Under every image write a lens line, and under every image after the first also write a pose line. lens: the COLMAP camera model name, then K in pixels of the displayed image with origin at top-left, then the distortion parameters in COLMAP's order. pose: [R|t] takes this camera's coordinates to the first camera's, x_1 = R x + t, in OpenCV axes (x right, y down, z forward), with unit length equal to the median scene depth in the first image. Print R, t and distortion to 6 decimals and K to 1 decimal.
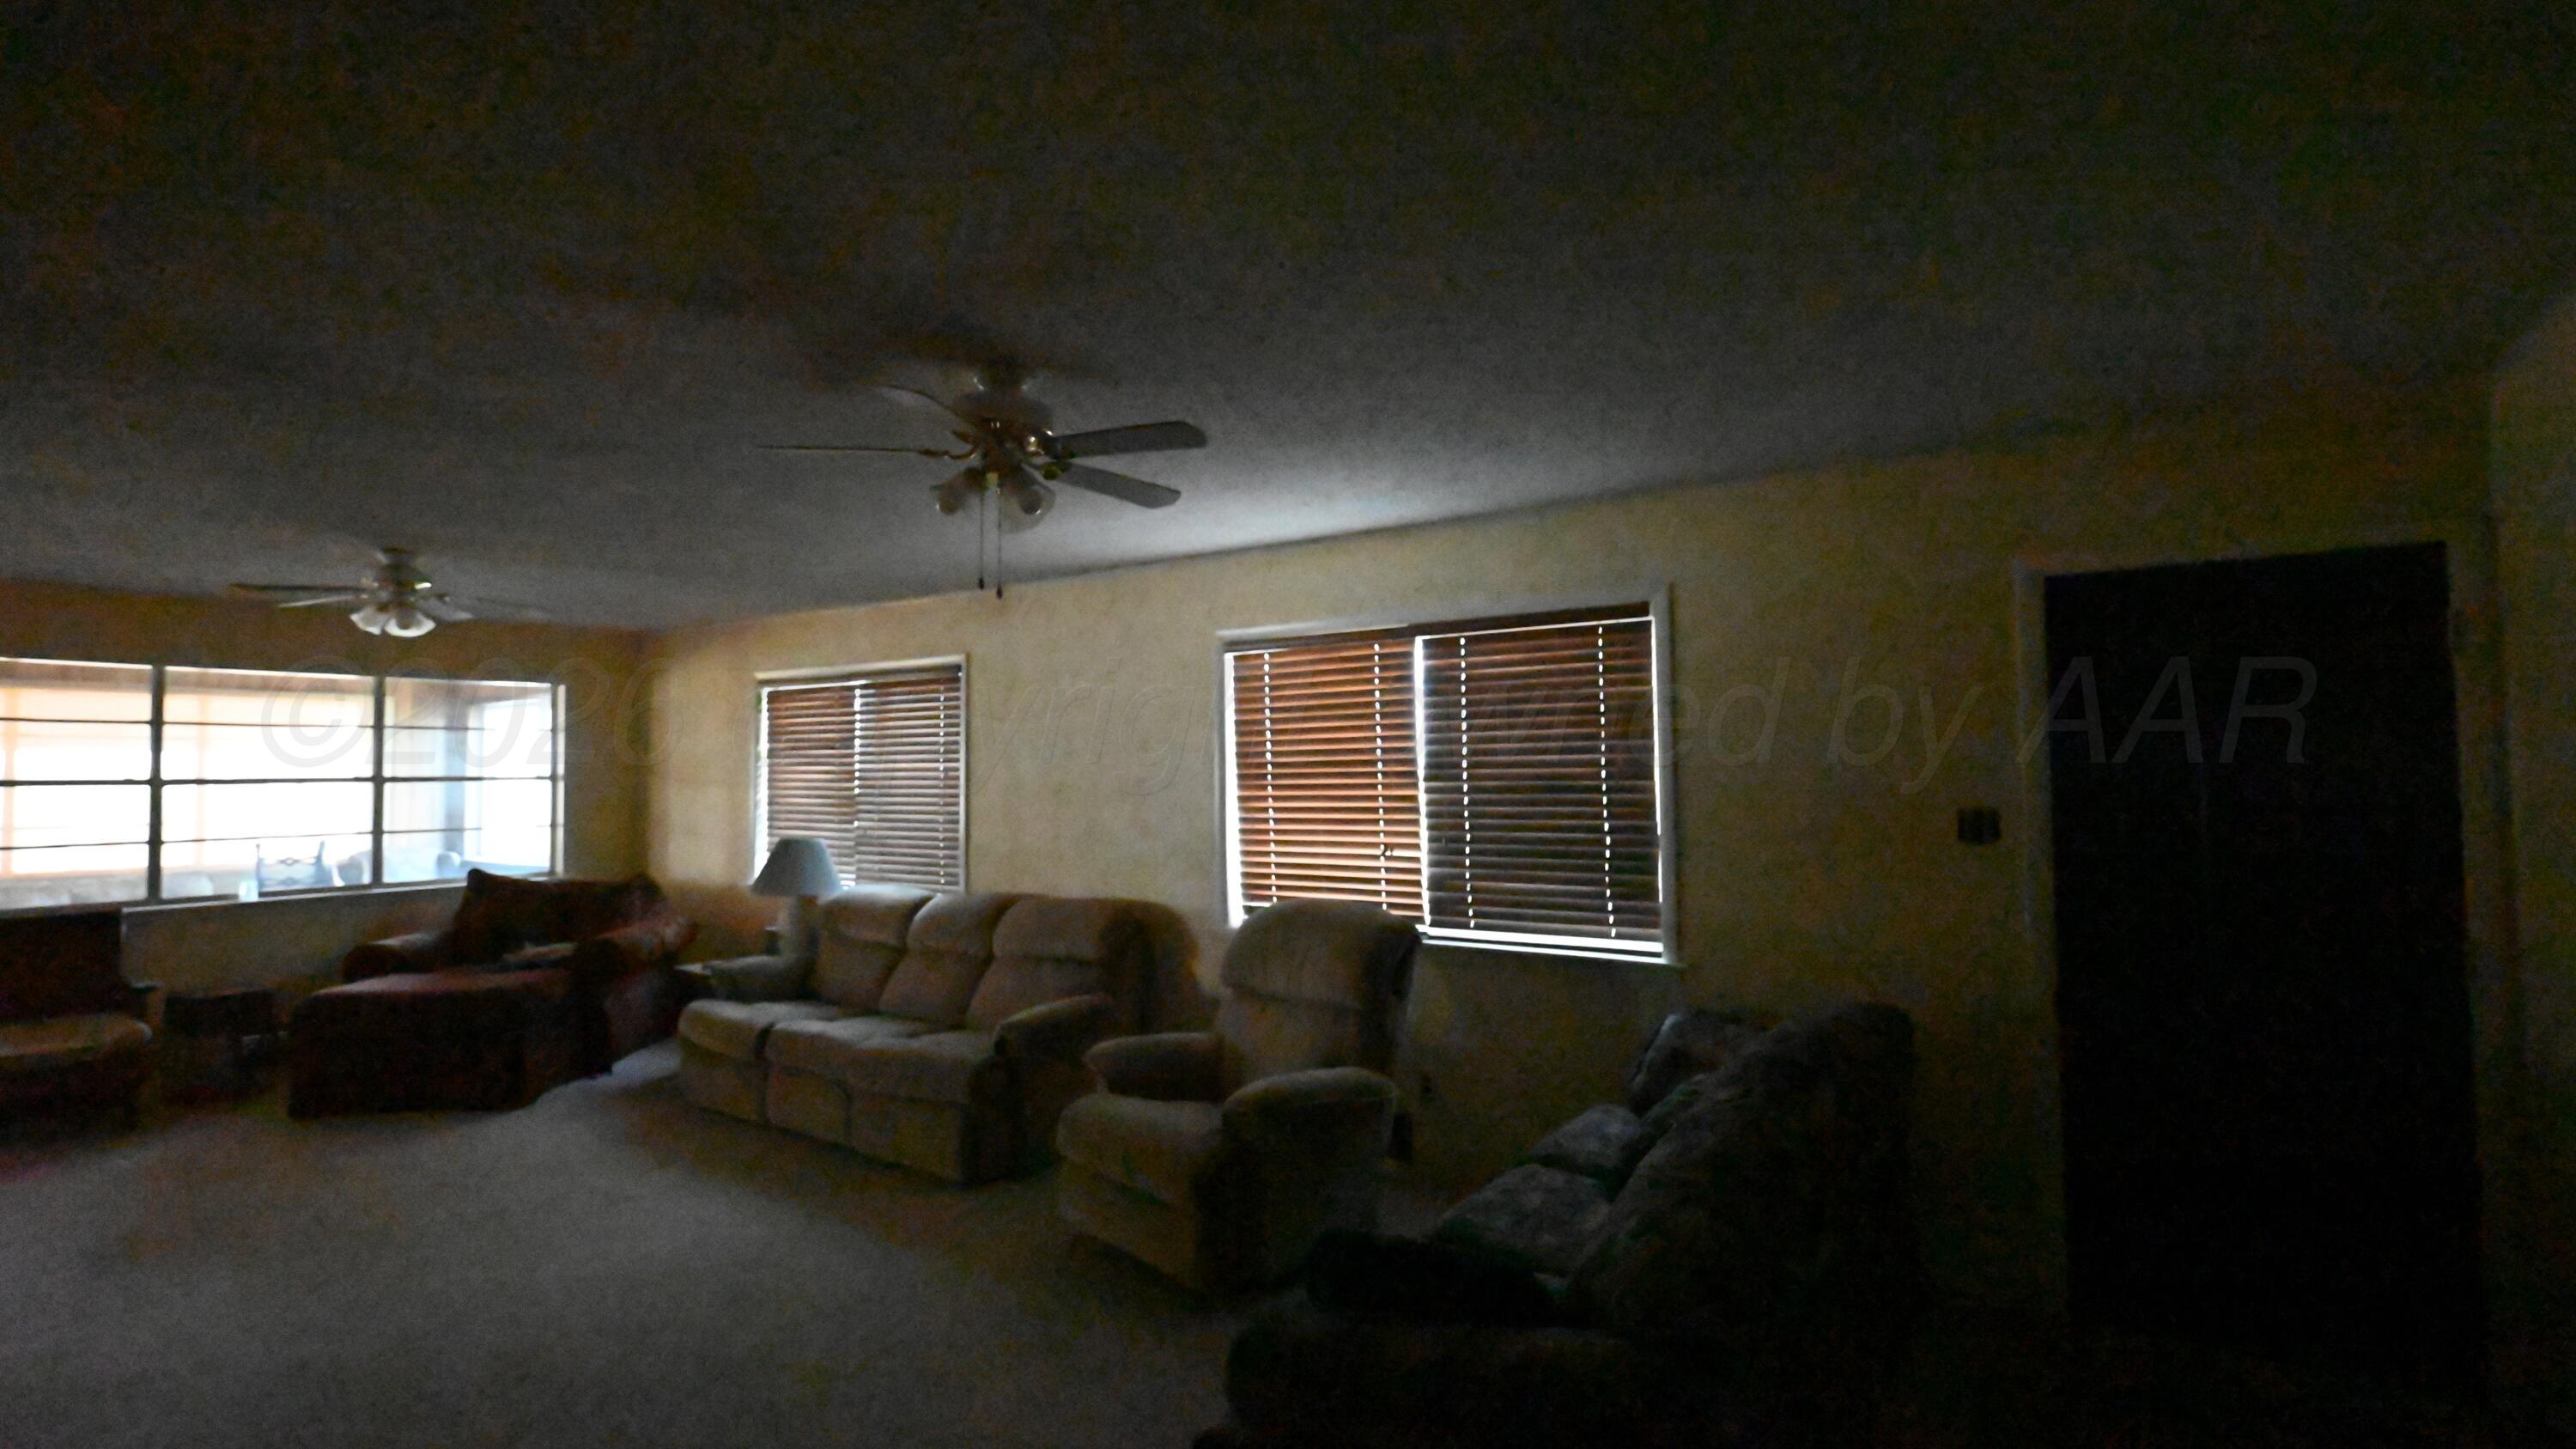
lens RADIAL K [[1173.5, 0, 1291.7], [0, 1173.5, 720.7], [0, 0, 1]] dist [0.005030, 0.000725]
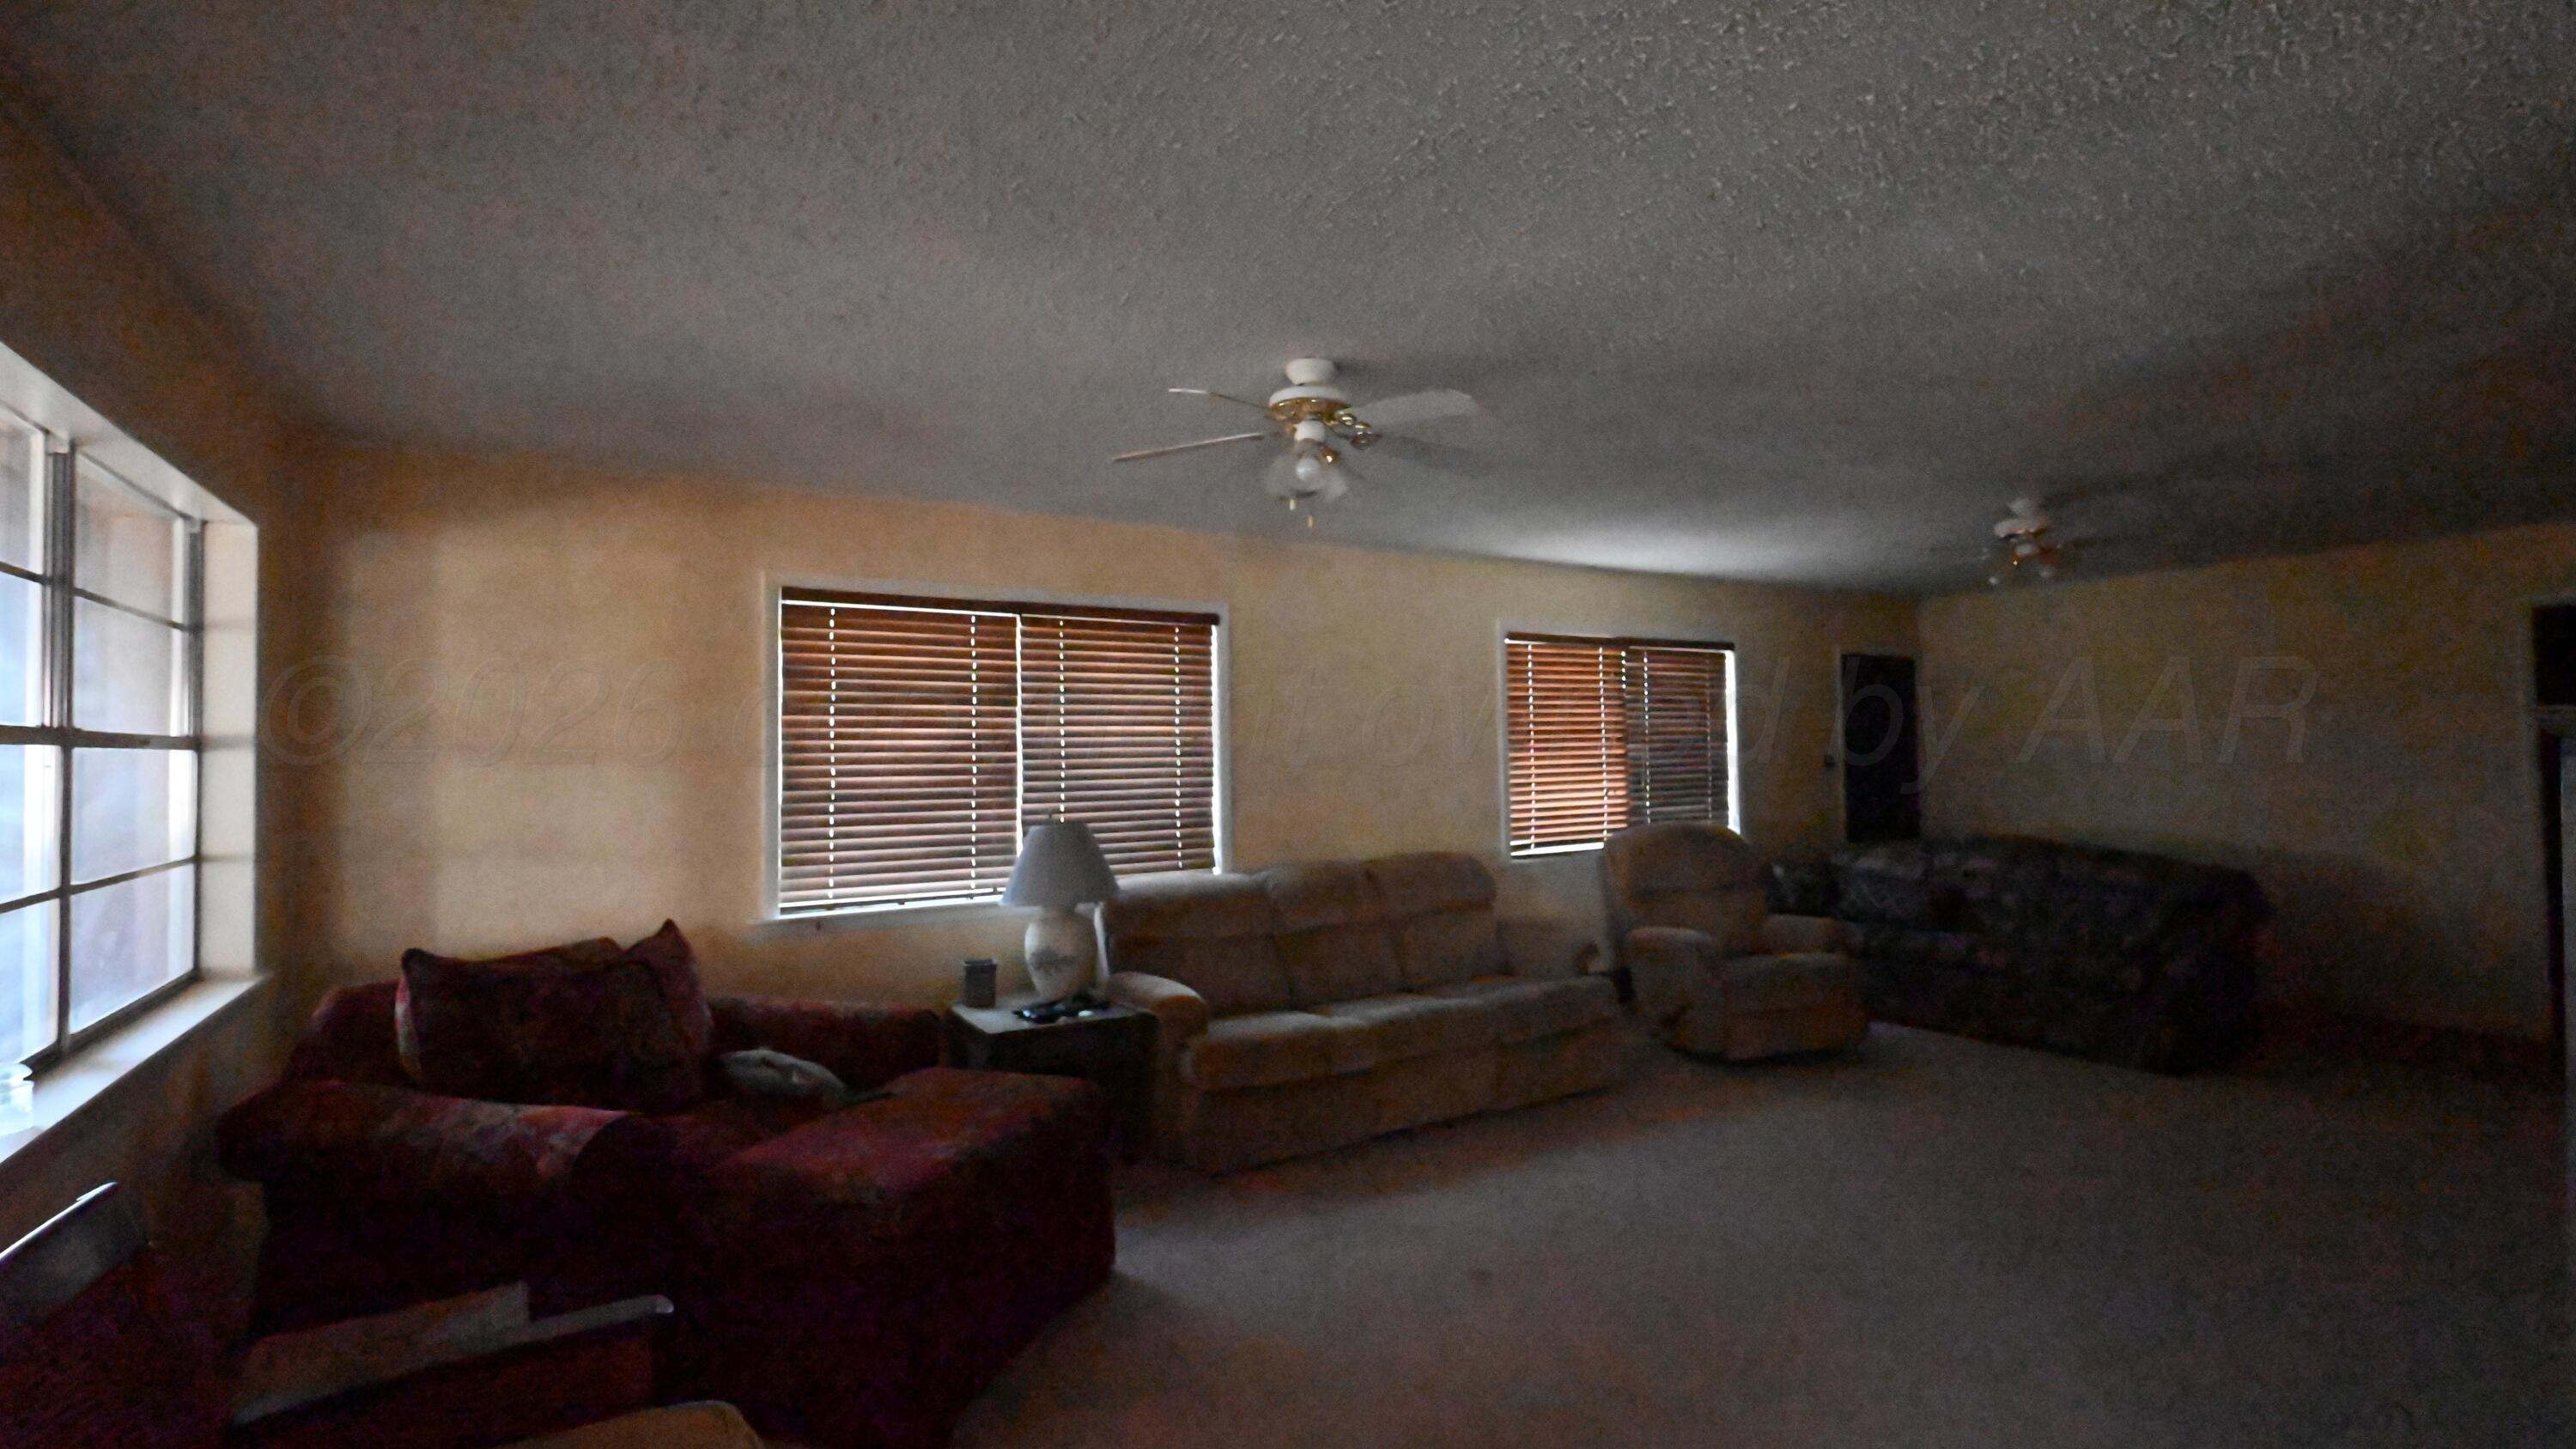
lens RADIAL K [[1173.5, 0, 1284.9], [0, 1173.5, 727.8], [0, 0, 1]] dist [0.005030, 0.000725]
pose [[0.420449, 0.024784, 0.906978, -1.297119], [-0.030605, 0.999445, -0.013124, 0.058014], [-0.906800, -0.022240, 0.420974, 0.705695]]
